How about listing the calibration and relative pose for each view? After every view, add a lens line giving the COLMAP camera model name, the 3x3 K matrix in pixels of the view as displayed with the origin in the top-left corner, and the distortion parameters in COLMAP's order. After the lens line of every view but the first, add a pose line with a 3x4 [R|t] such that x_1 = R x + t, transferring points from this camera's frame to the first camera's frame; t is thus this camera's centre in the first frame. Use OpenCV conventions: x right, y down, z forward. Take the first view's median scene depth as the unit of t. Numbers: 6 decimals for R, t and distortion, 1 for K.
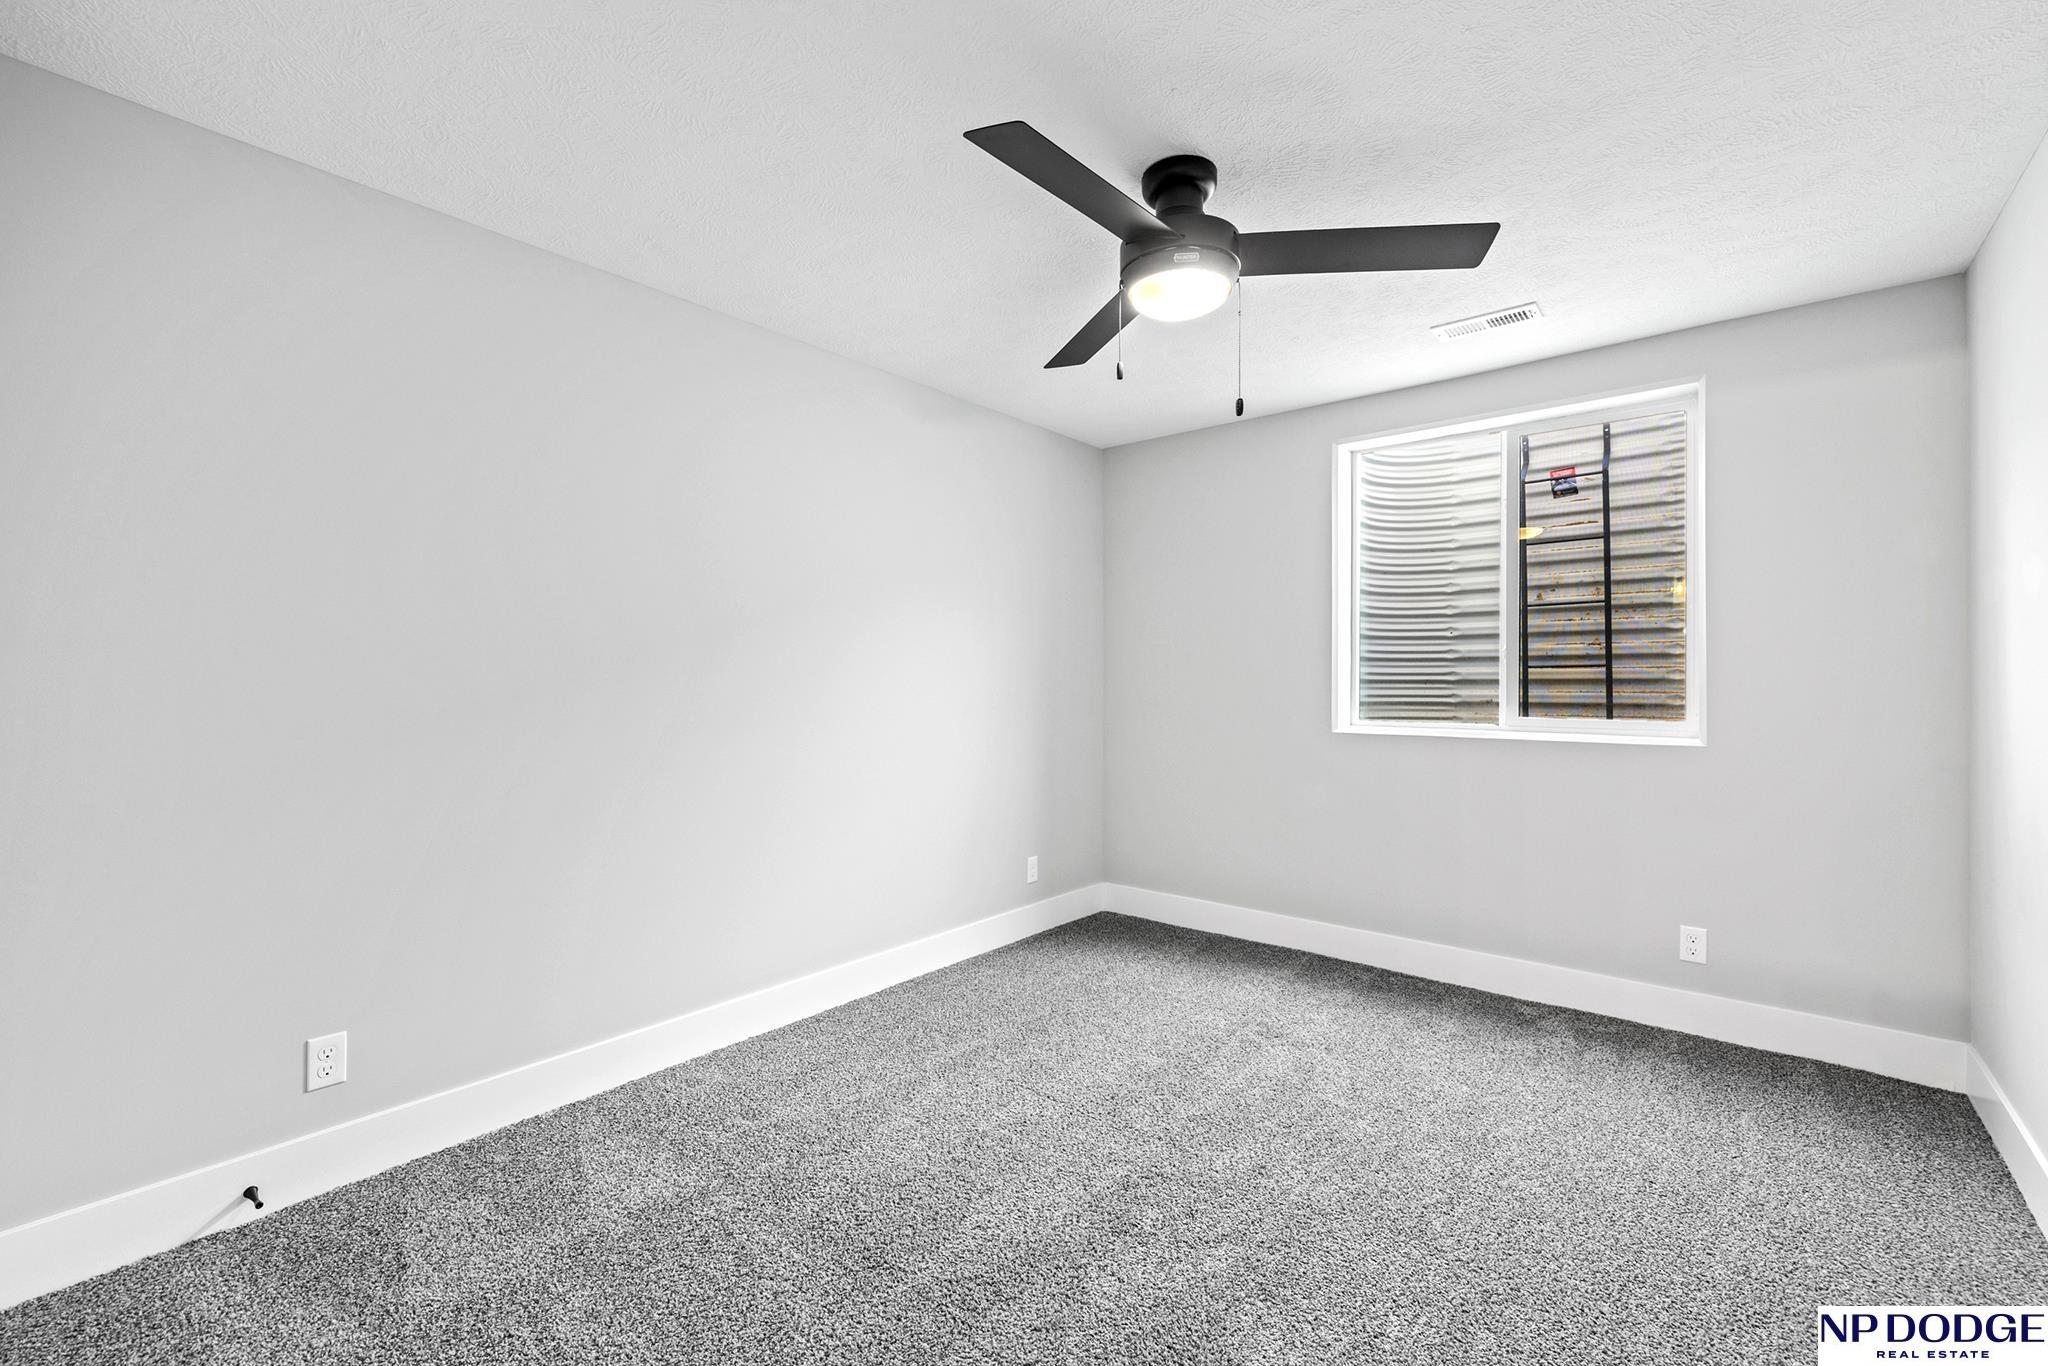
lens RADIAL K [[901.2, 0, 1022.6], [0, 901.2, 670.2], [0, 0, 1]] dist [0.000816, 0.000088]
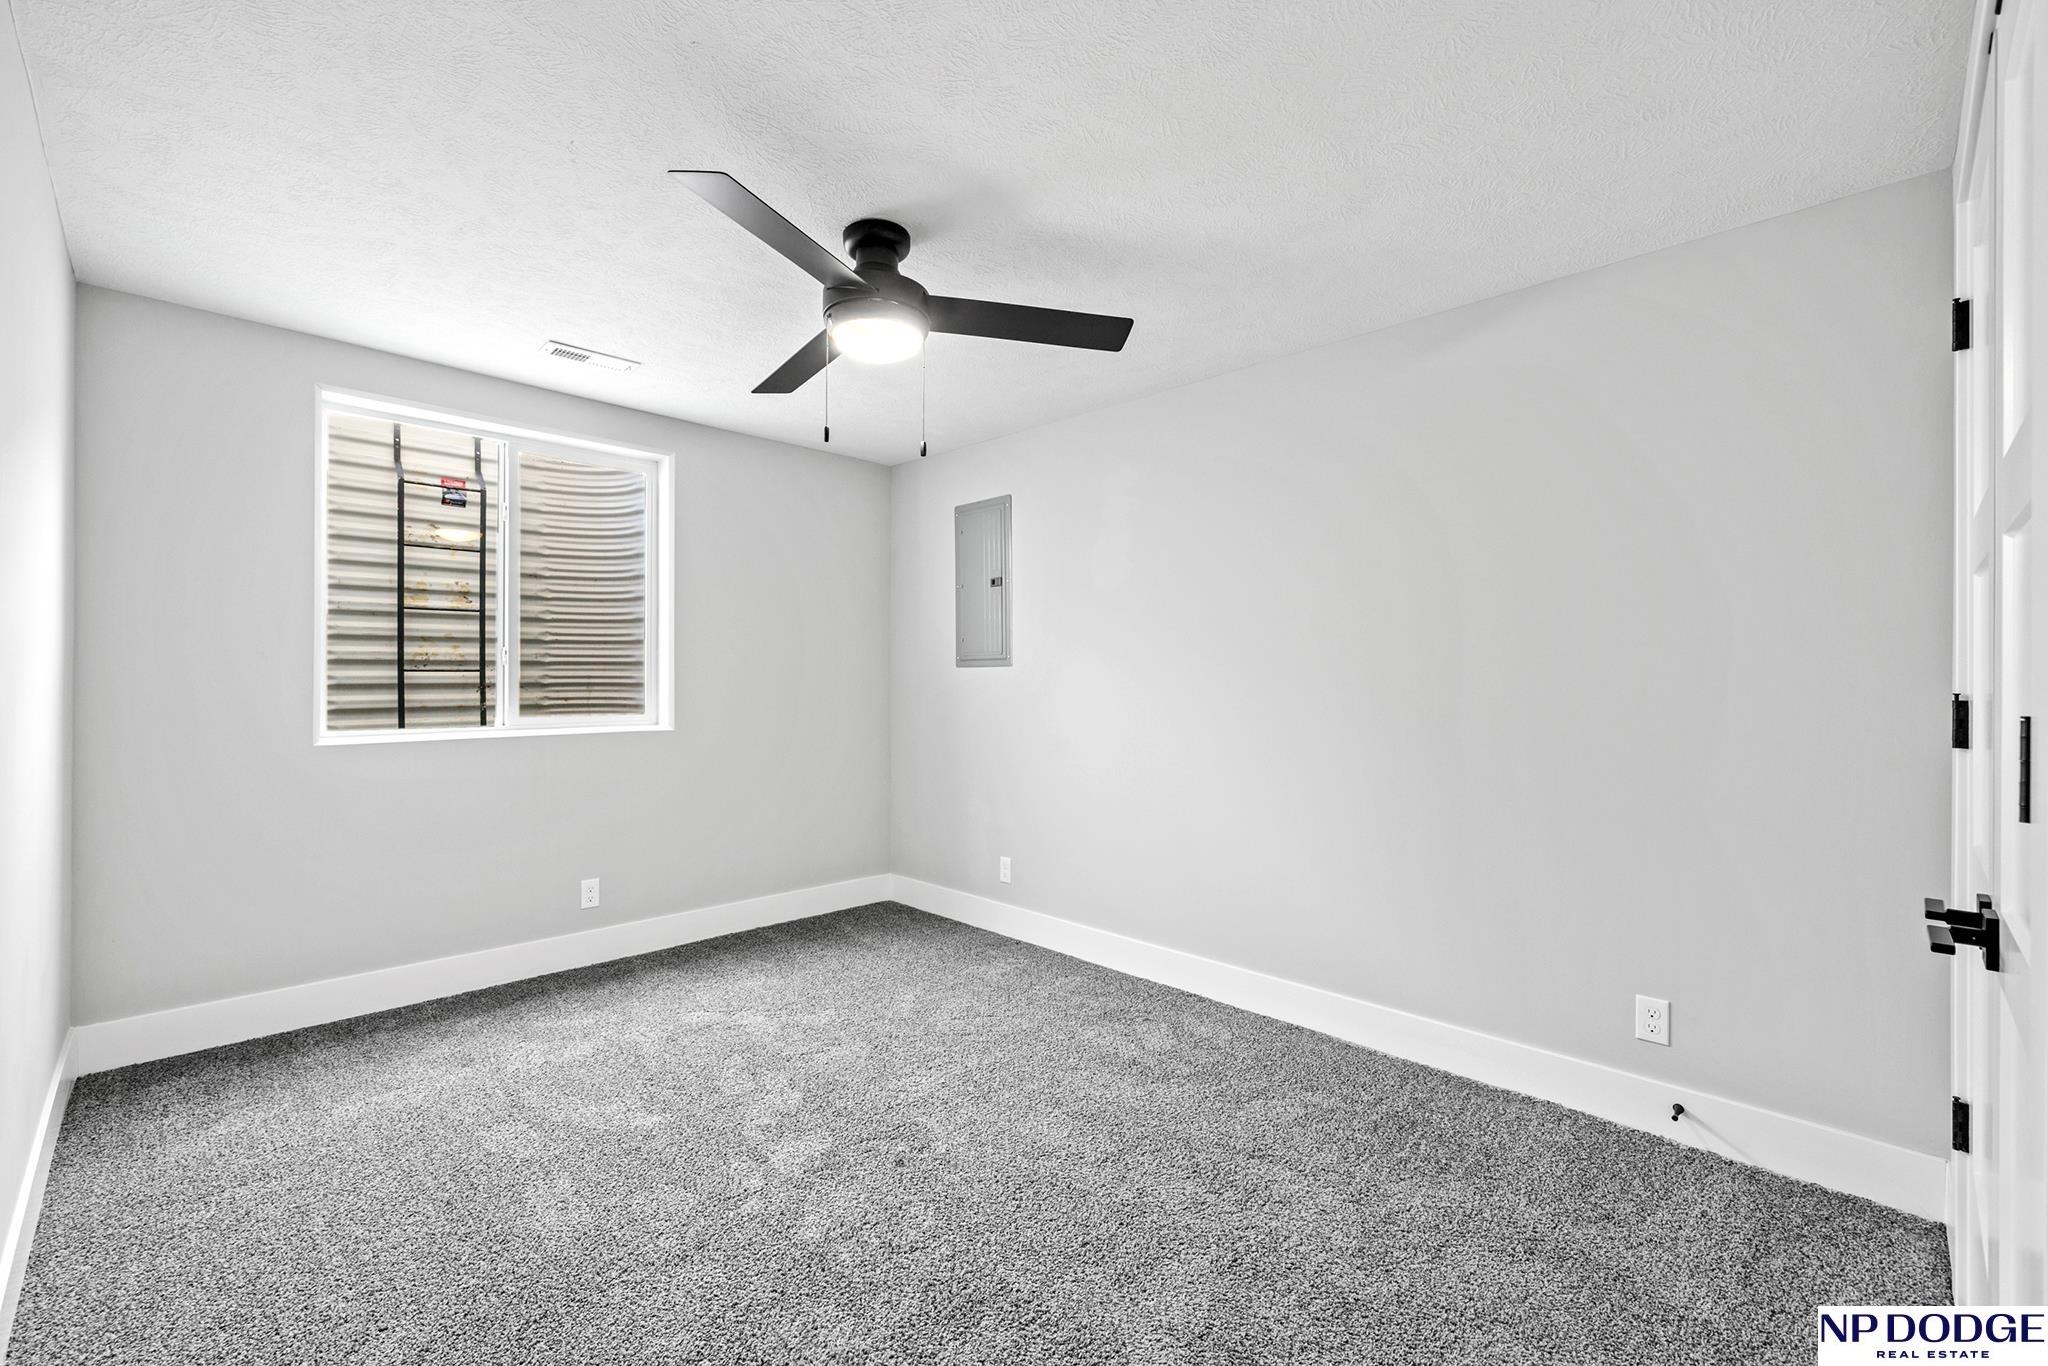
lens RADIAL K [[859.6, 0, 1024.0], [0, 859.6, 683.0], [0, 0, 1]] dist [-0.023523, -0.000098]
pose [[0.056309, -0.005165, 0.998400, -0.404071], [-0.010213, 0.999931, 0.005749, -0.001387], [-0.998361, -0.010520, 0.056253, 0.334508]]
